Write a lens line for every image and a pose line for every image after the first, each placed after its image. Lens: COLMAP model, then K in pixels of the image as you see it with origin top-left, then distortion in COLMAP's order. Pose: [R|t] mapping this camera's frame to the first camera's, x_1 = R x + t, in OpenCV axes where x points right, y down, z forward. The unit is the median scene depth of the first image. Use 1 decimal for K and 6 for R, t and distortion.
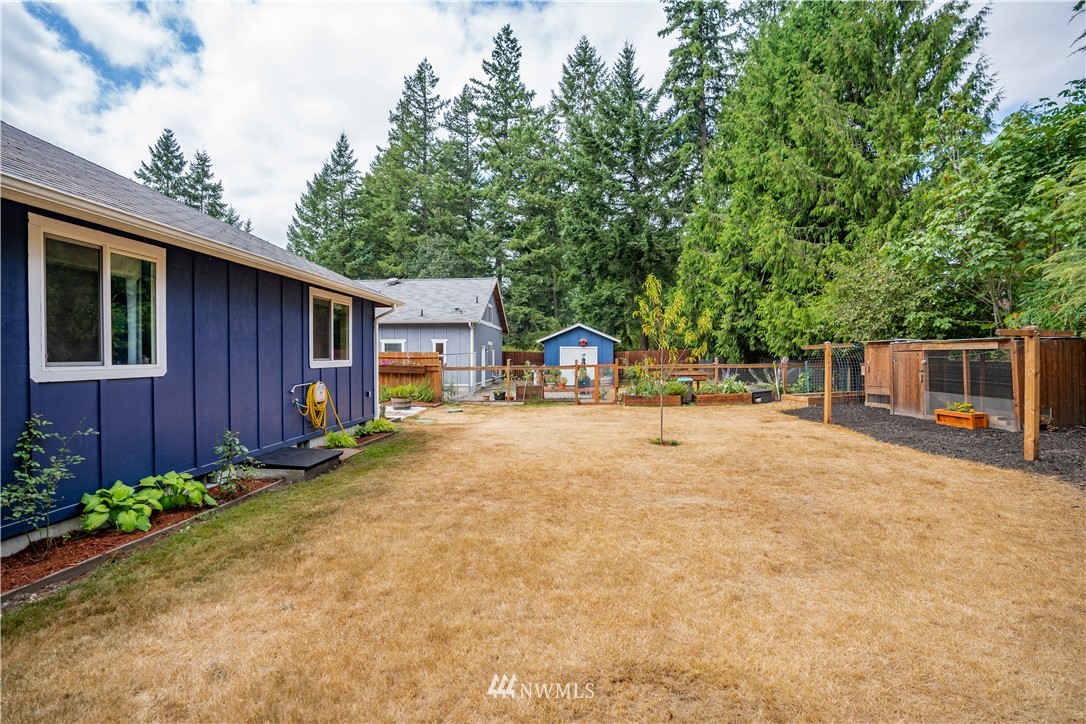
lens RADIAL K [[502.3, 0, 542.7], [0, 502.3, 360.1], [0, 0, 1]] dist [-0.070283, 0.026905]
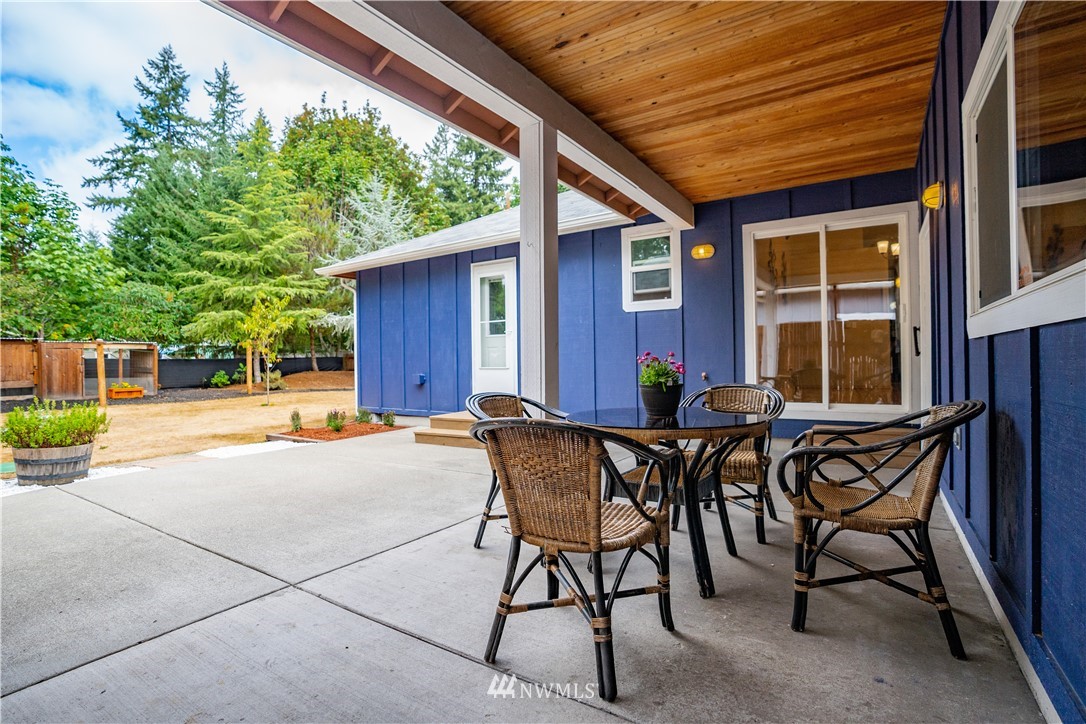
lens RADIAL K [[518.2, 0, 543.0], [0, 518.2, 362.0], [0, 0, 1]] dist [-0.065637, 0.024601]
pose [[-0.869331, 0.017074, 0.493935, -0.863492], [0.024494, 0.999663, 0.008554, 0.030423], [-0.493623, 0.019534, -0.869456, 1.323379]]
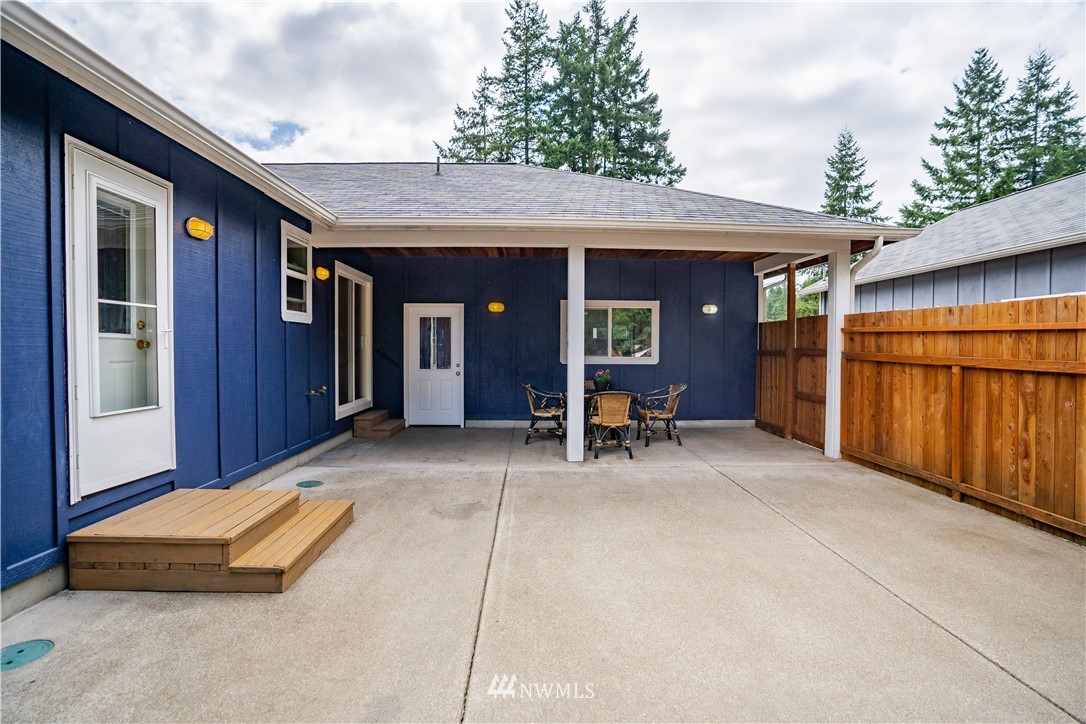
lens RADIAL K [[502.3, 0, 542.7], [0, 502.3, 360.1], [0, 0, 1]] dist [-0.070283, 0.026905]
pose [[0.088932, 0.031066, -0.995553, -0.278734], [-0.015232, 0.999439, 0.029827, 0.005043], [0.995921, 0.012512, 0.089356, 1.025363]]
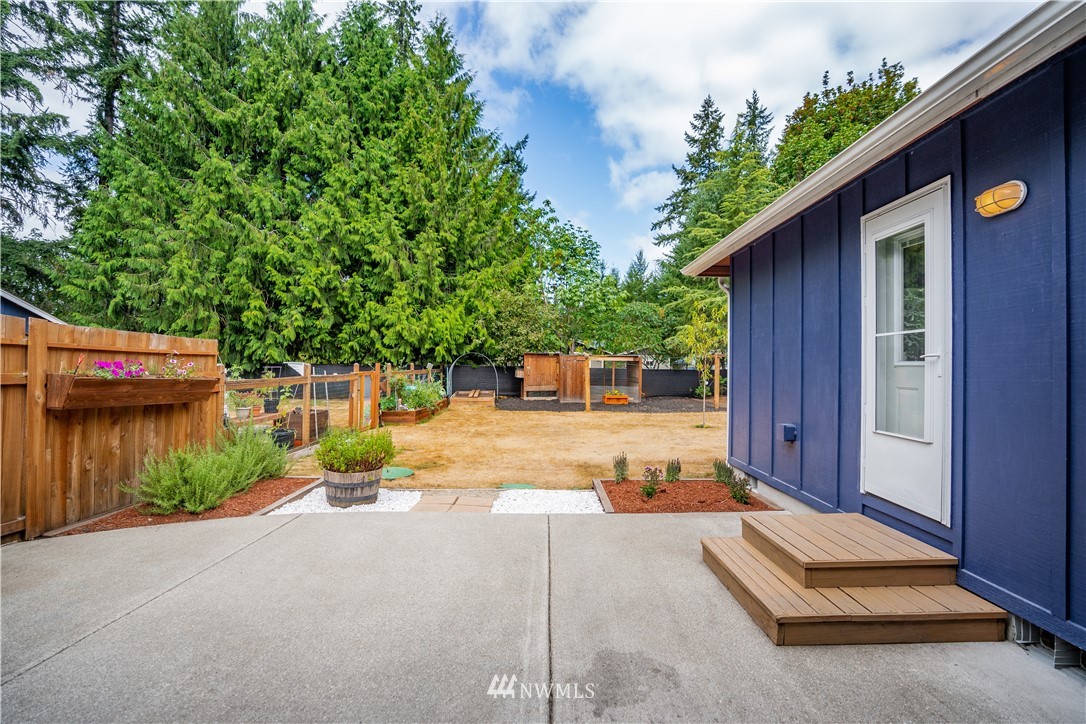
lens RADIAL K [[502.3, 0, 542.7], [0, 502.3, 360.1], [0, 0, 1]] dist [-0.070283, 0.026905]
pose [[-0.053799, 0.018110, 0.998388, -0.764145], [-0.002107, 0.999831, -0.018250, 0.006451], [-0.998550, -0.003085, -0.053752, 1.039187]]
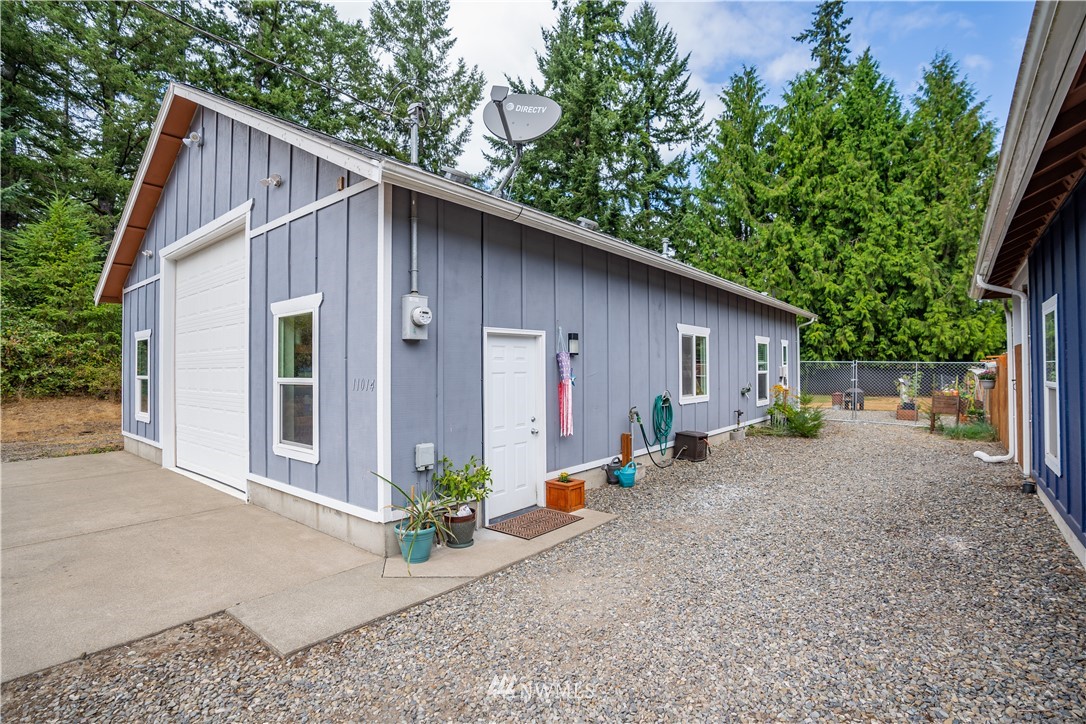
lens RADIAL K [[502.3, 0, 542.7], [0, 502.3, 360.1], [0, 0, 1]] dist [-0.070283, 0.026905]
pose [[0.593411, 0.007626, 0.804863, -1.478201], [0.011767, 0.999766, -0.018149, -0.018516], [-0.804813, 0.020241, 0.593183, 1.469936]]
